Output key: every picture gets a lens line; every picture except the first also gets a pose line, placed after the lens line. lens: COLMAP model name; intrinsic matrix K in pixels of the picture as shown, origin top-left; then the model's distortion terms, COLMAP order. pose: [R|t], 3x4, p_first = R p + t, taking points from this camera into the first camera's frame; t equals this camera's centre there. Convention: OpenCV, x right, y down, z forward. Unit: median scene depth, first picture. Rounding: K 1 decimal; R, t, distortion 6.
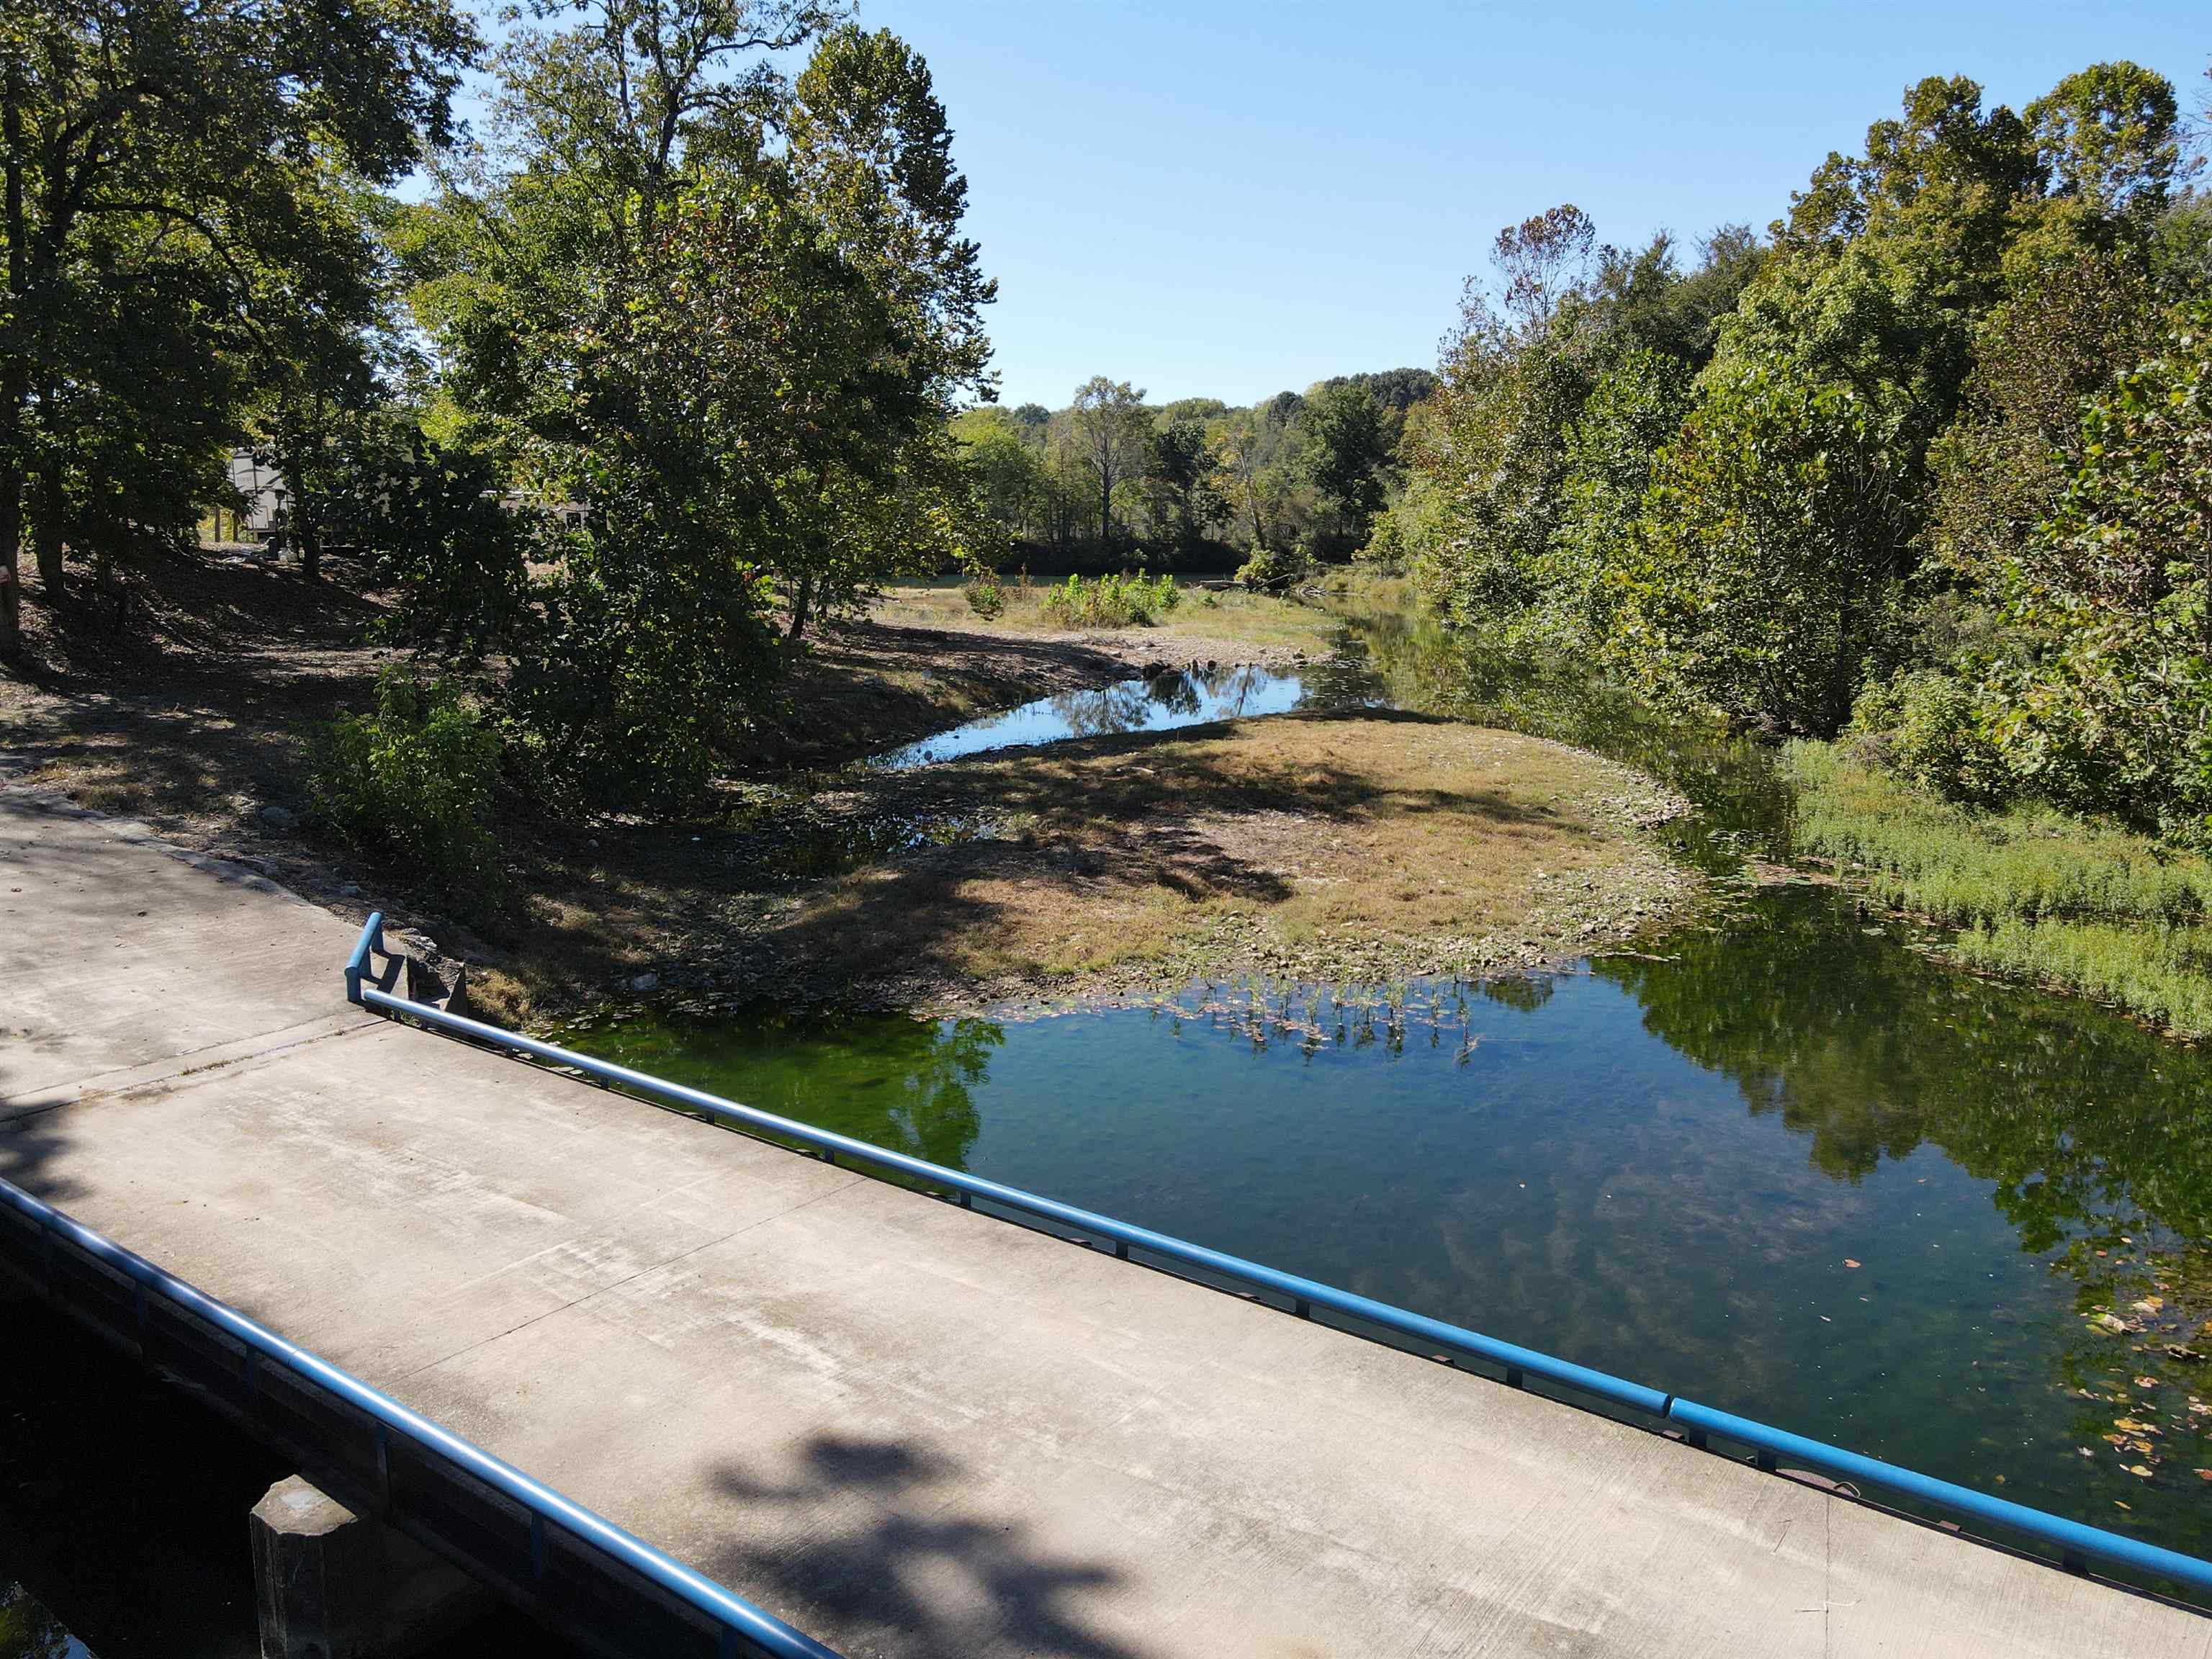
lens RADIAL K [[1621.5, 0, 1116.4], [0, 1621.5, 835.8], [0, 0, 1]] dist [0.001901, 0.025067]
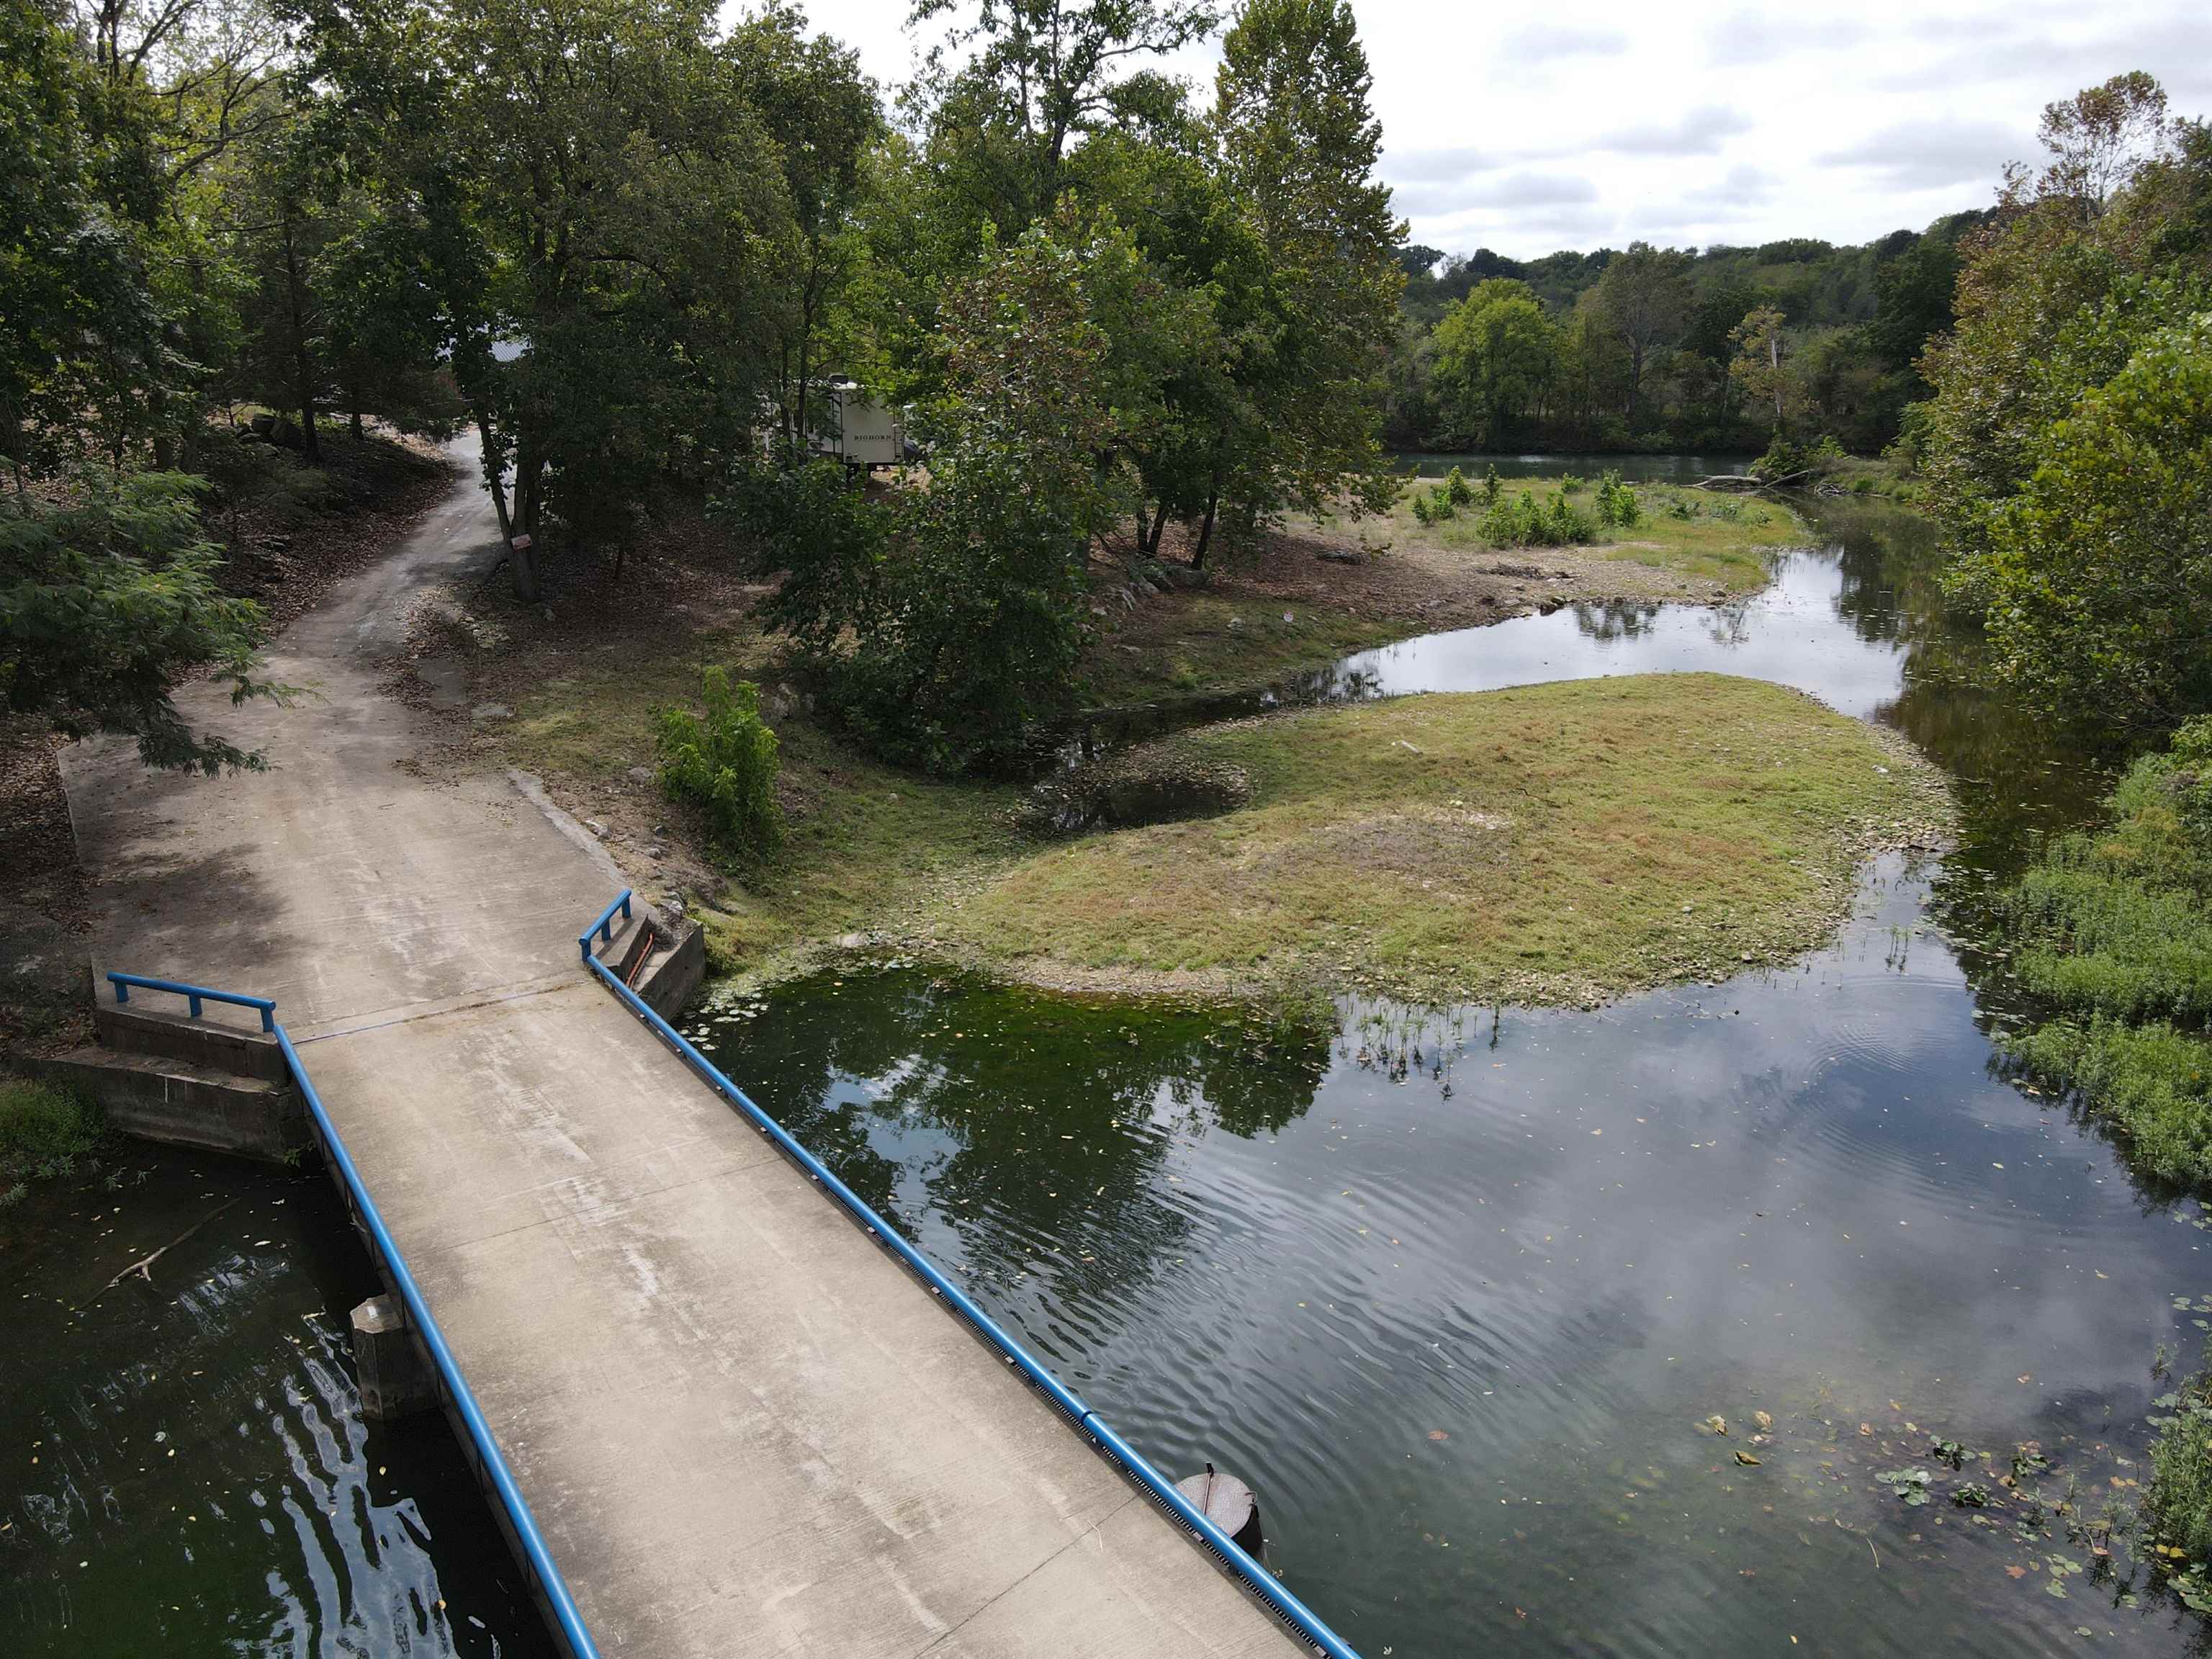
lens RADIAL K [[1621.5, 0, 1099.1], [0, 1621.5, 830.4], [0, 0, 1]] dist [0.001901, 0.025067]
pose [[0.942098, 0.091164, -0.322707, 0.110748], [-0.063717, 0.993470, 0.094641, -0.047834], [0.329228, -0.068599, 0.941755, -0.054729]]
